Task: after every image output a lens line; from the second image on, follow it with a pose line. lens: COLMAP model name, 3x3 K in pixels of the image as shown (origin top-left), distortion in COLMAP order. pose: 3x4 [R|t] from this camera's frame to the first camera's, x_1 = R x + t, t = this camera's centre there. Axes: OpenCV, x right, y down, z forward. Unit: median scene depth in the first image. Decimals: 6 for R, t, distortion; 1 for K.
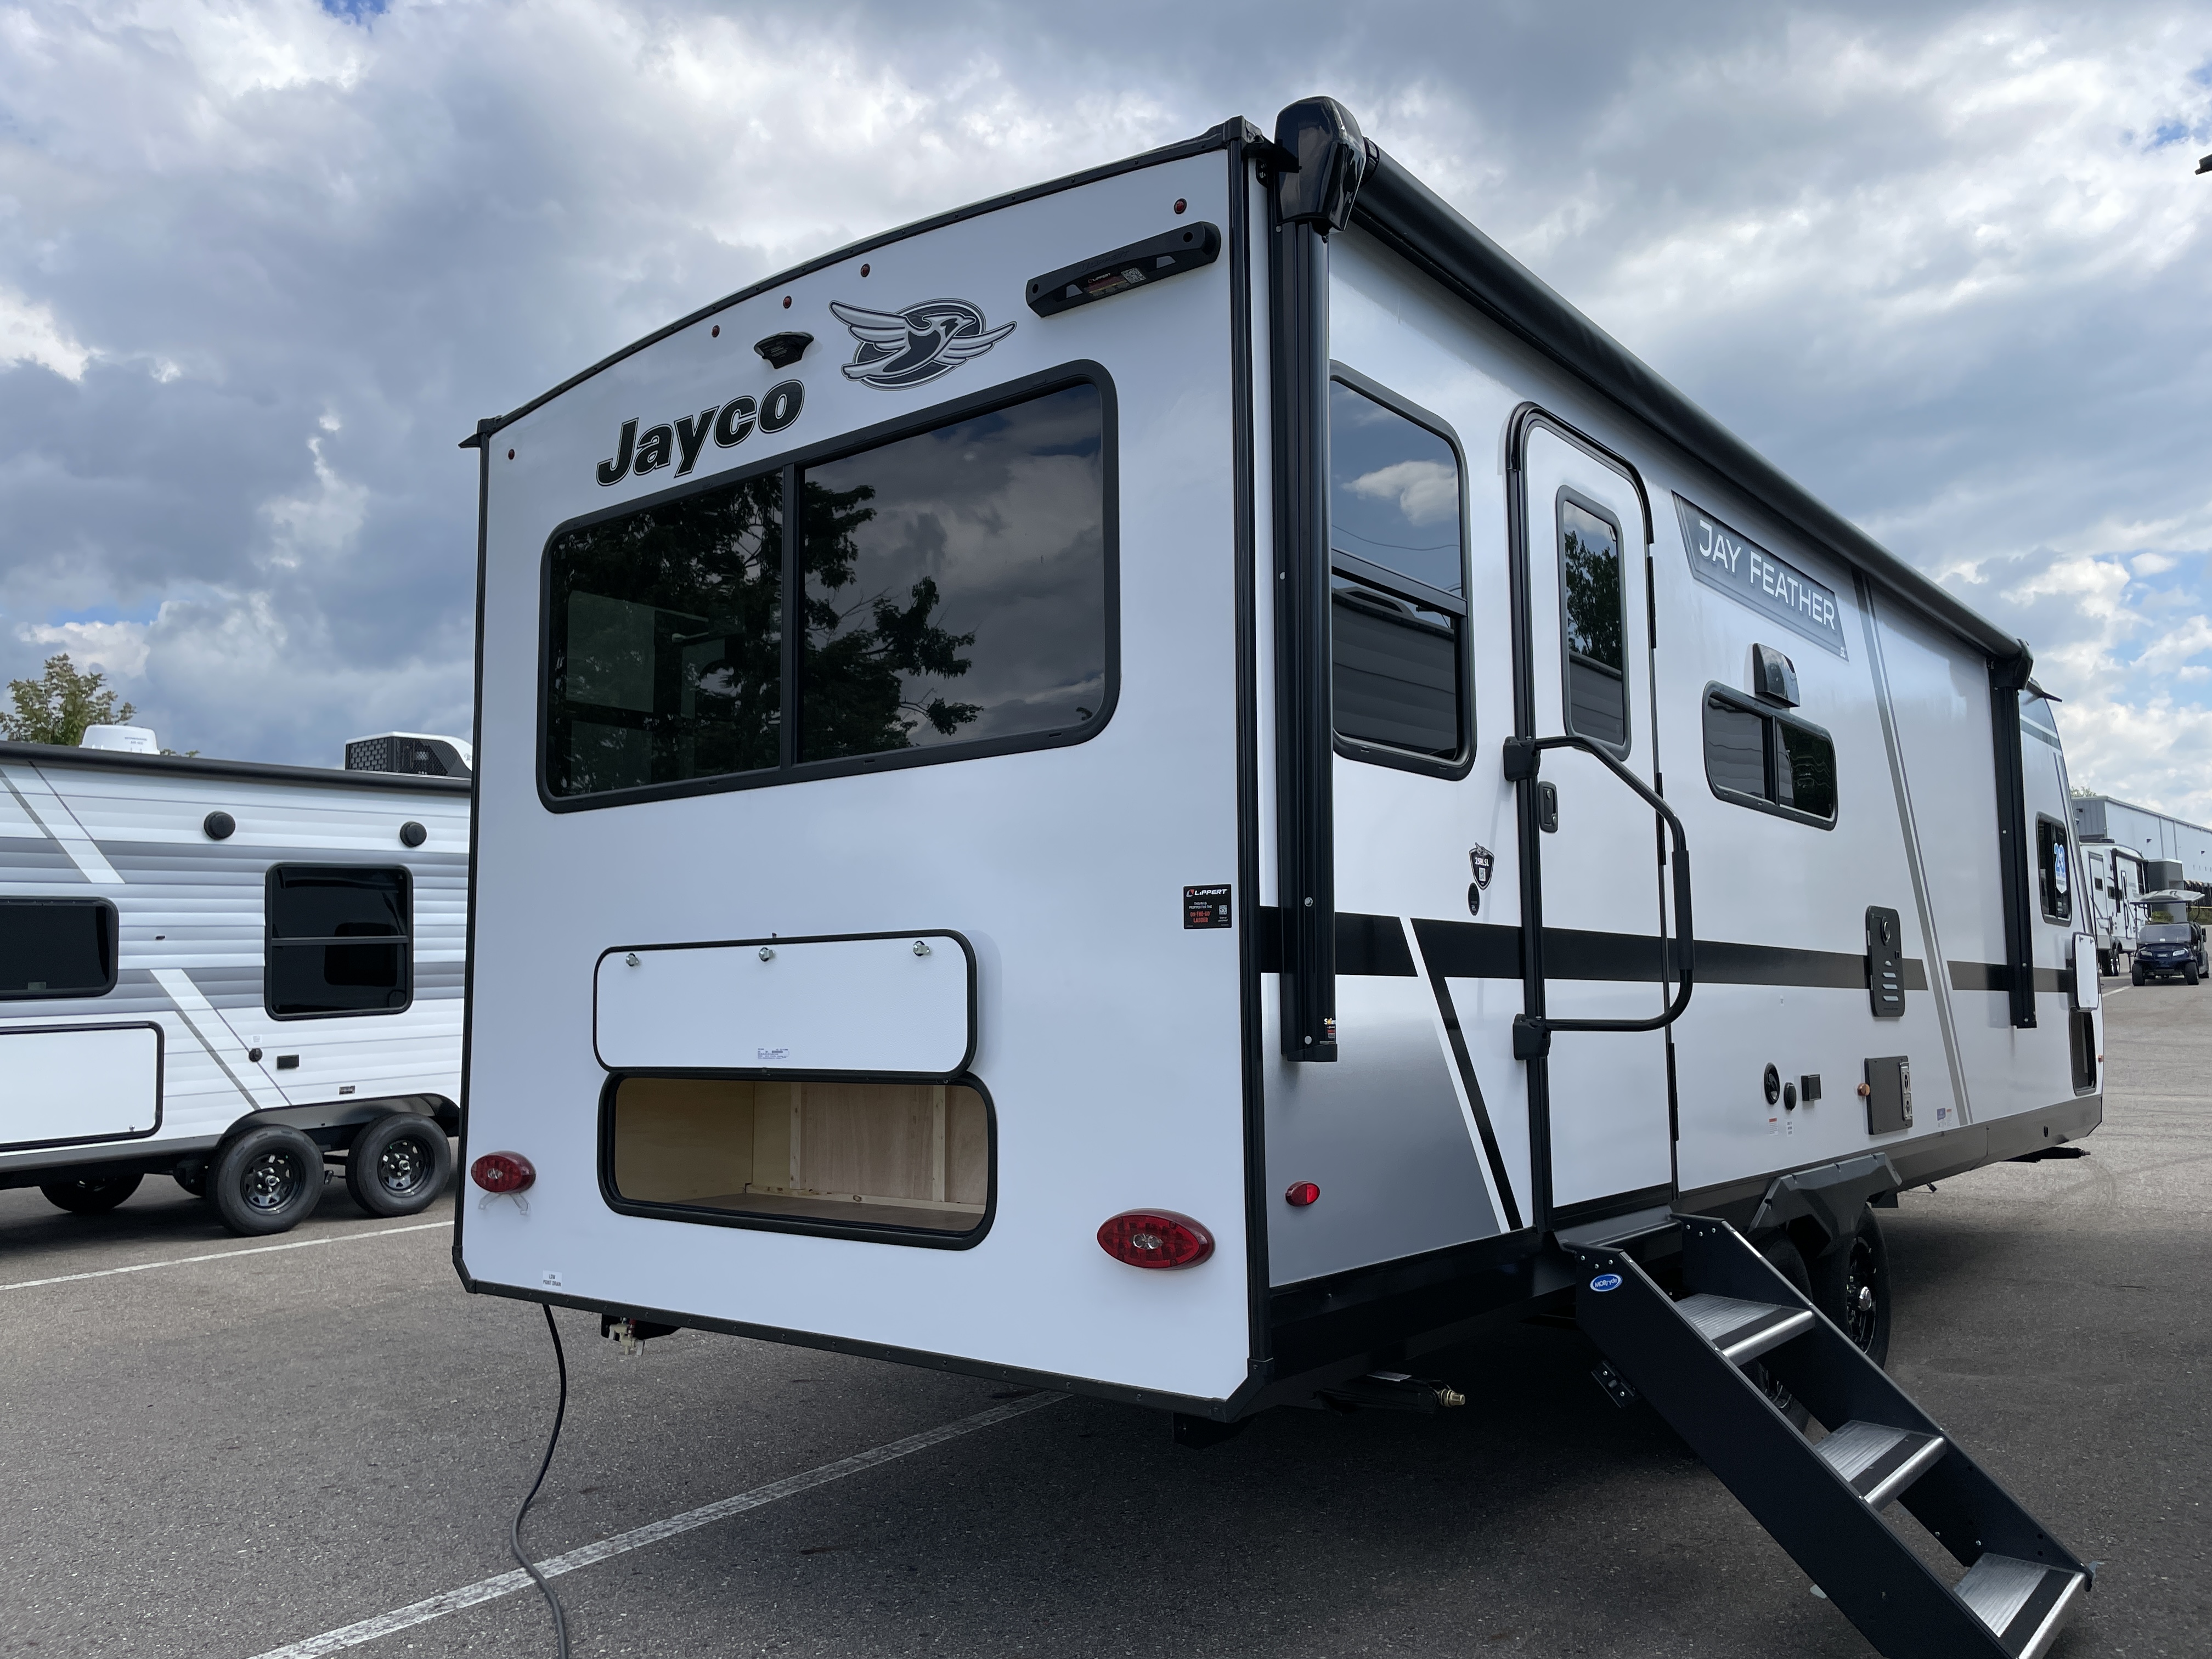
lens RADIAL K [[1692.4, 0, 1091.9], [0, 1692.4, 801.4], [0, 0, 1]] dist [0.079644, -0.116139]
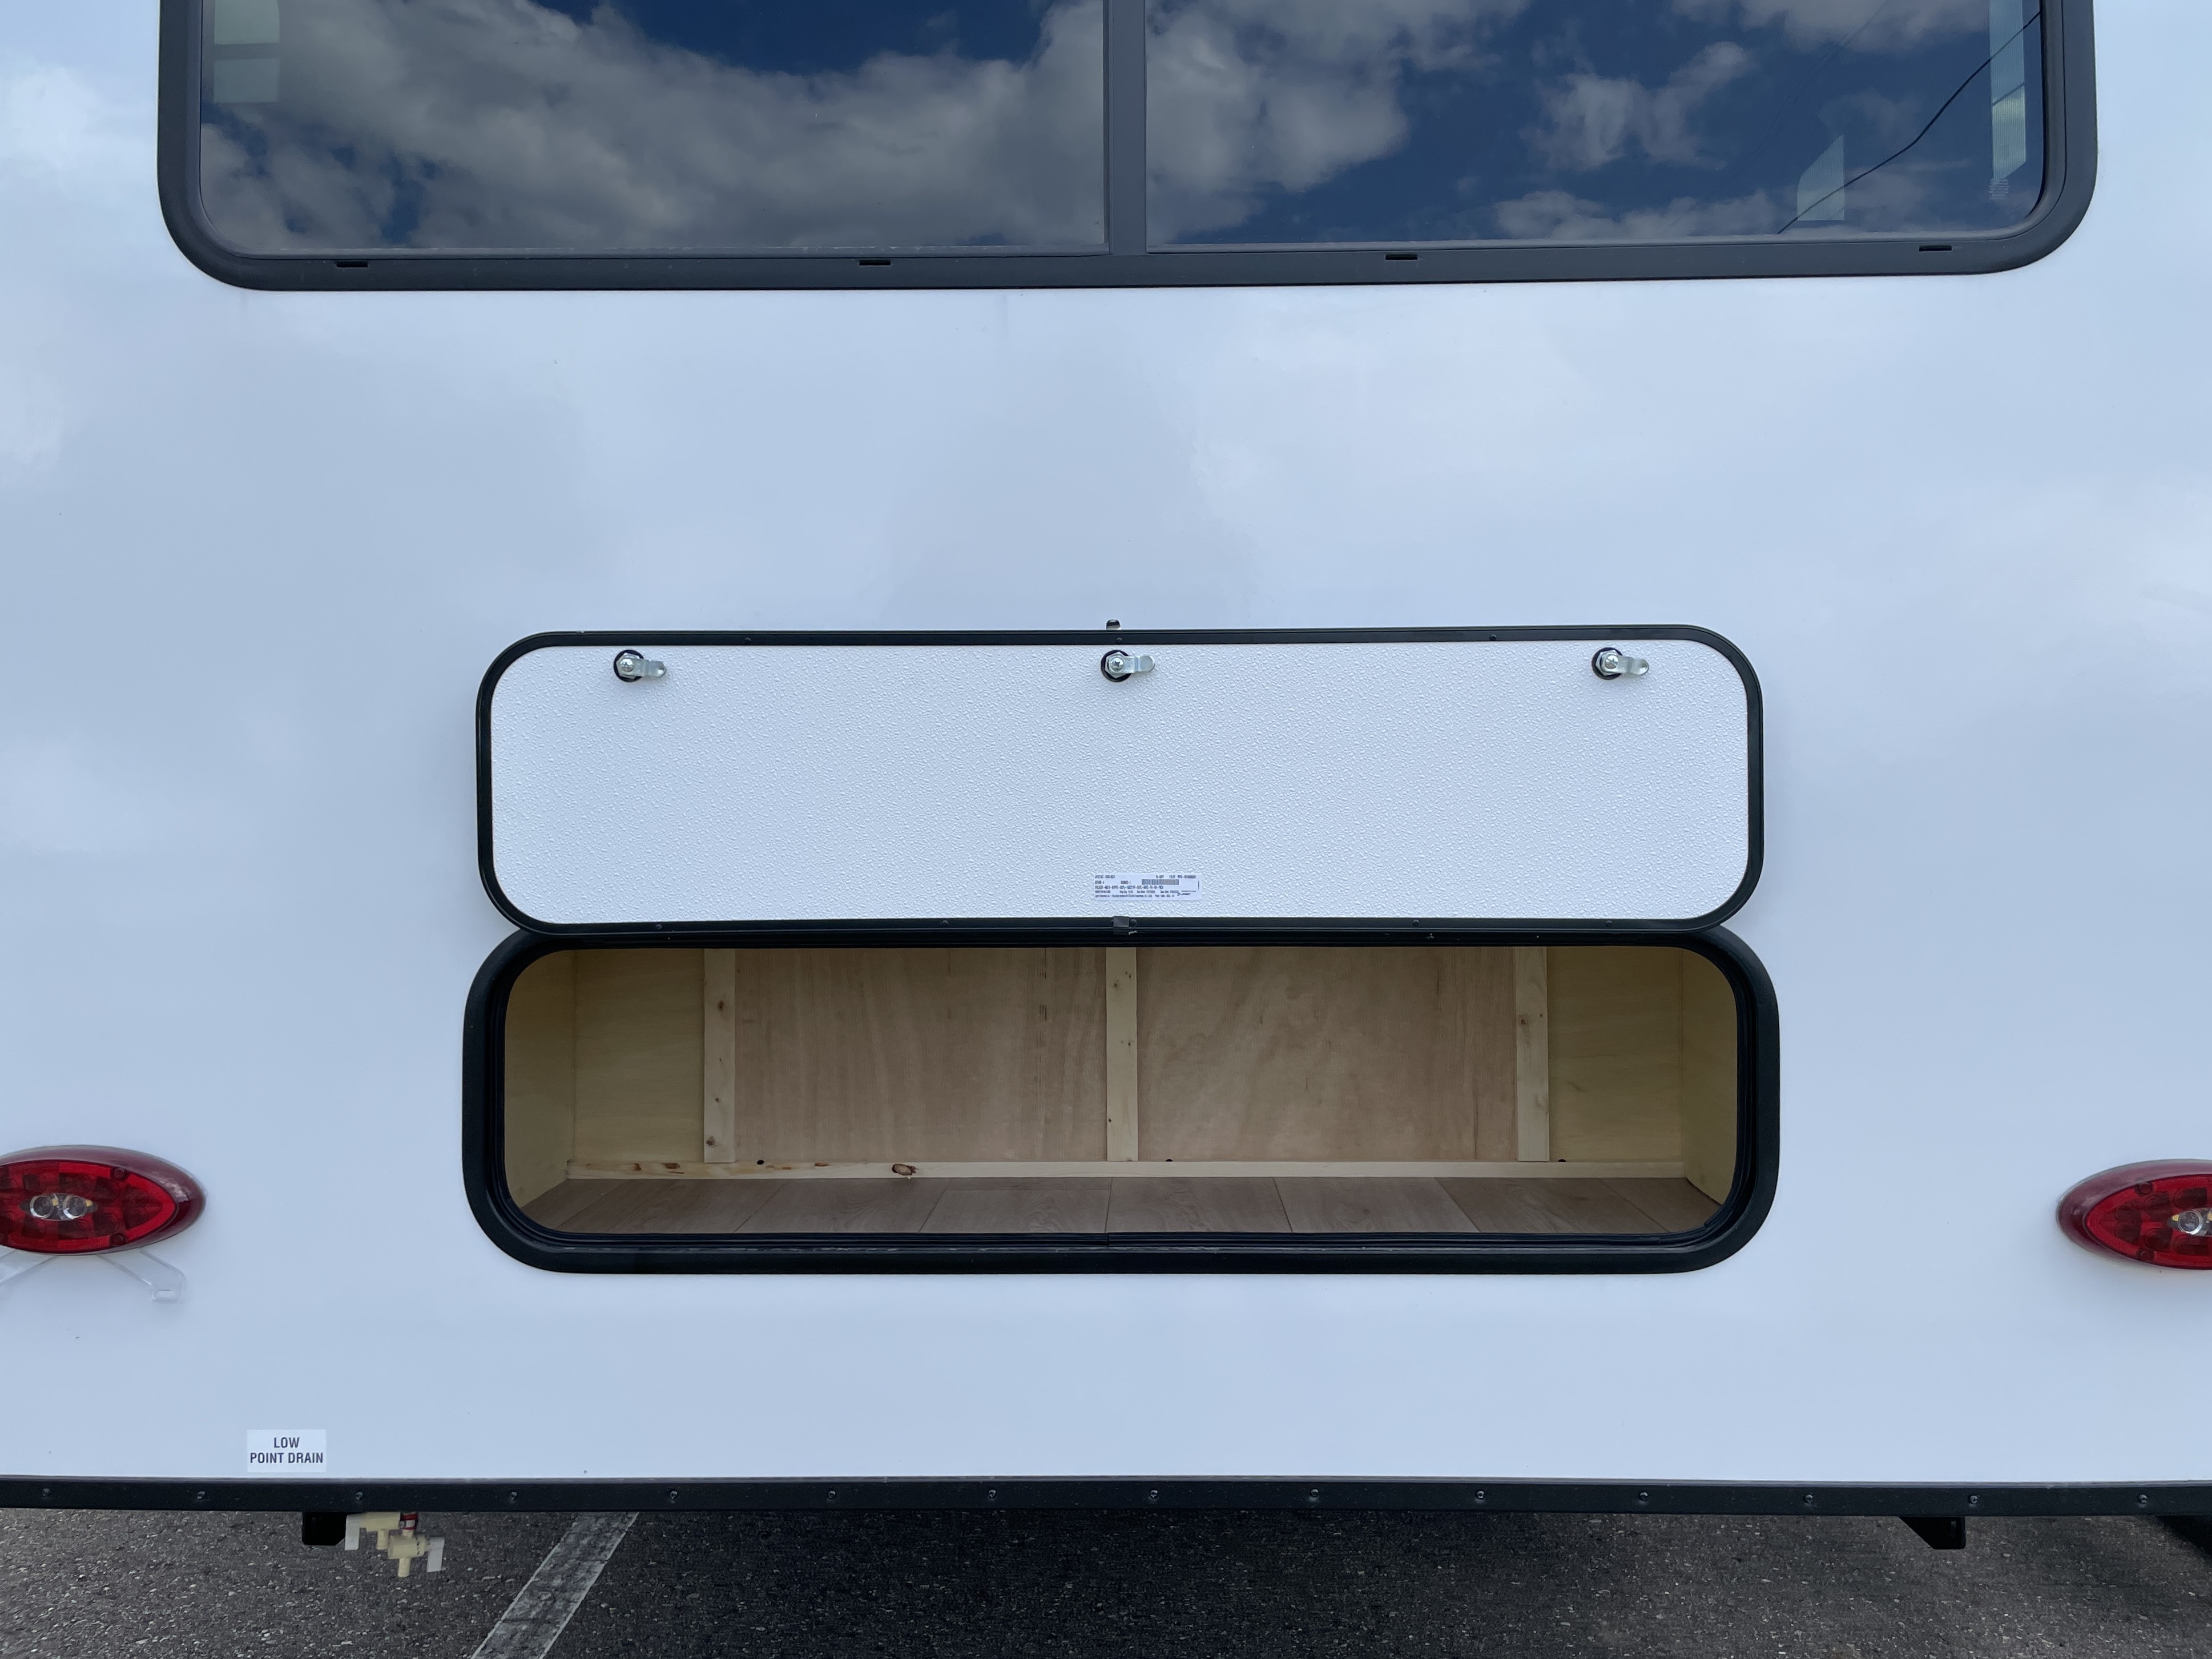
lens RADIAL K [[1764.9, 0, 1104.9], [0, 1764.9, 798.1], [0, 0, 1]] dist [0.061669, -0.084723]
pose [[0.790133, 0.018034, 0.612670, -0.419640], [-0.075376, 0.994839, 0.067927, 0.082281], [-0.608283, -0.099852, 0.787414, 0.558991]]
